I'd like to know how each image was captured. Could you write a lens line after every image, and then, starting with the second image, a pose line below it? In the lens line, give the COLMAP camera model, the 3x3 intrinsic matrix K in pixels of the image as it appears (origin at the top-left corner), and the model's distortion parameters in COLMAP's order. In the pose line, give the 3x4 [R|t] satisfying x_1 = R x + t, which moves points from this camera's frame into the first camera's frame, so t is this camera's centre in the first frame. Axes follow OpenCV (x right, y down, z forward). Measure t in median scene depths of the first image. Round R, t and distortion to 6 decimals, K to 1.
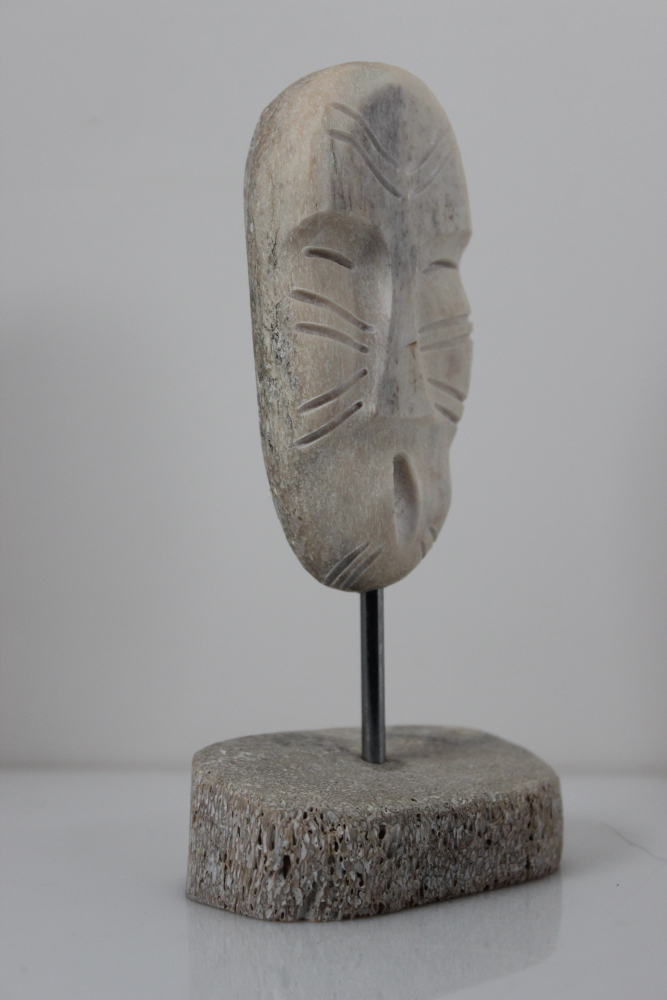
lens RADIAL K [[1980.3, 0, 333.5], [0, 1980.3, 500.0], [0, 0, 1]] dist [0.005824, 0.203671]
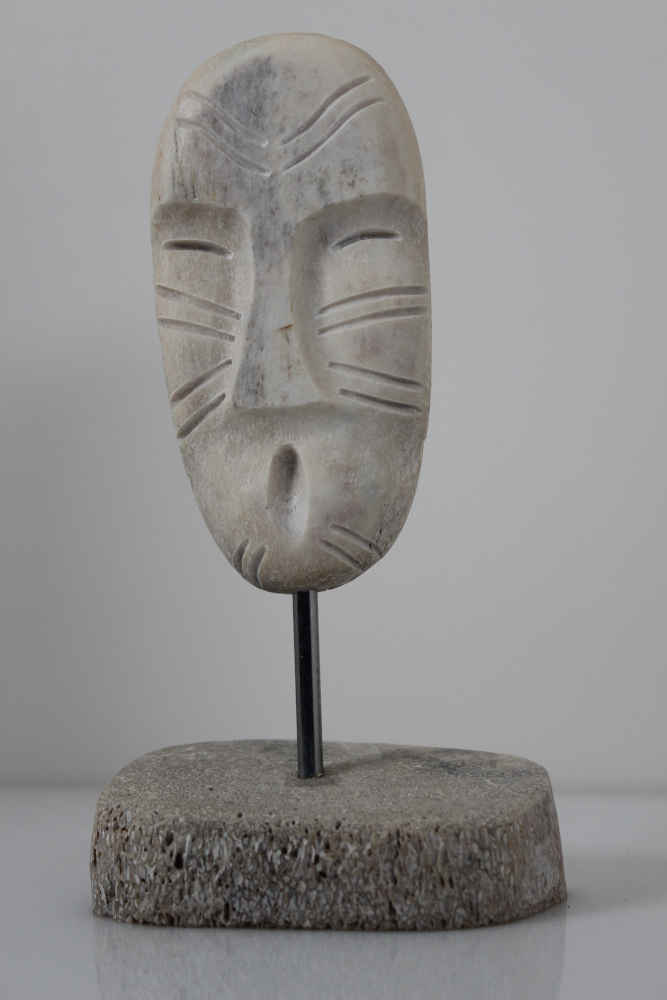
lens RADIAL K [[1980.3, 0, 333.5], [0, 1980.3, 500.0], [0, 0, 1]] dist [0.005824, 0.203671]
pose [[0.574141, -0.015853, -0.818603, 0.836812], [0.000091, 0.999814, -0.019299, 0.020799], [0.818756, 0.011006, 0.574036, 0.497685]]
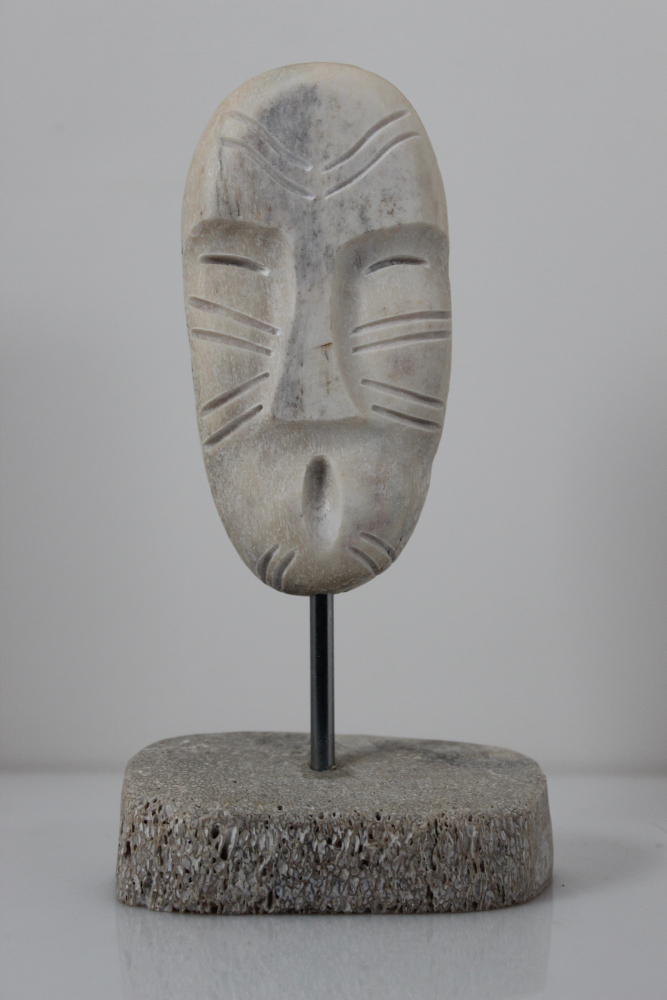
lens RADIAL K [[1980.3, 0, 333.5], [0, 1980.3, 500.0], [0, 0, 1]] dist [0.005824, 0.203671]
pose [[0.756533, 0.019252, -0.653672, 0.704852], [-0.023397, 0.999723, 0.002366, -0.004699], [0.653536, 0.013504, 0.756775, 0.268153]]
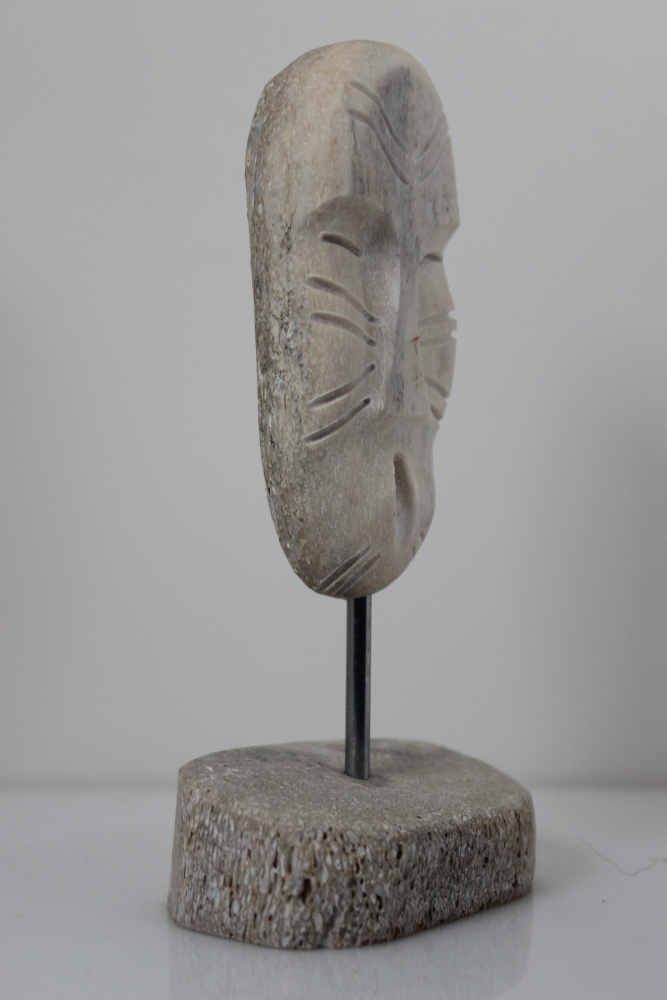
lens RADIAL K [[1980.3, 0, 333.5], [0, 1980.3, 500.0], [0, 0, 1]] dist [0.005824, 0.203671]
pose [[0.978904, 0.017882, 0.203538, -0.196902], [-0.016765, 0.999833, -0.007209, 0.006508], [-0.203633, 0.003644, 0.979040, 0.075847]]
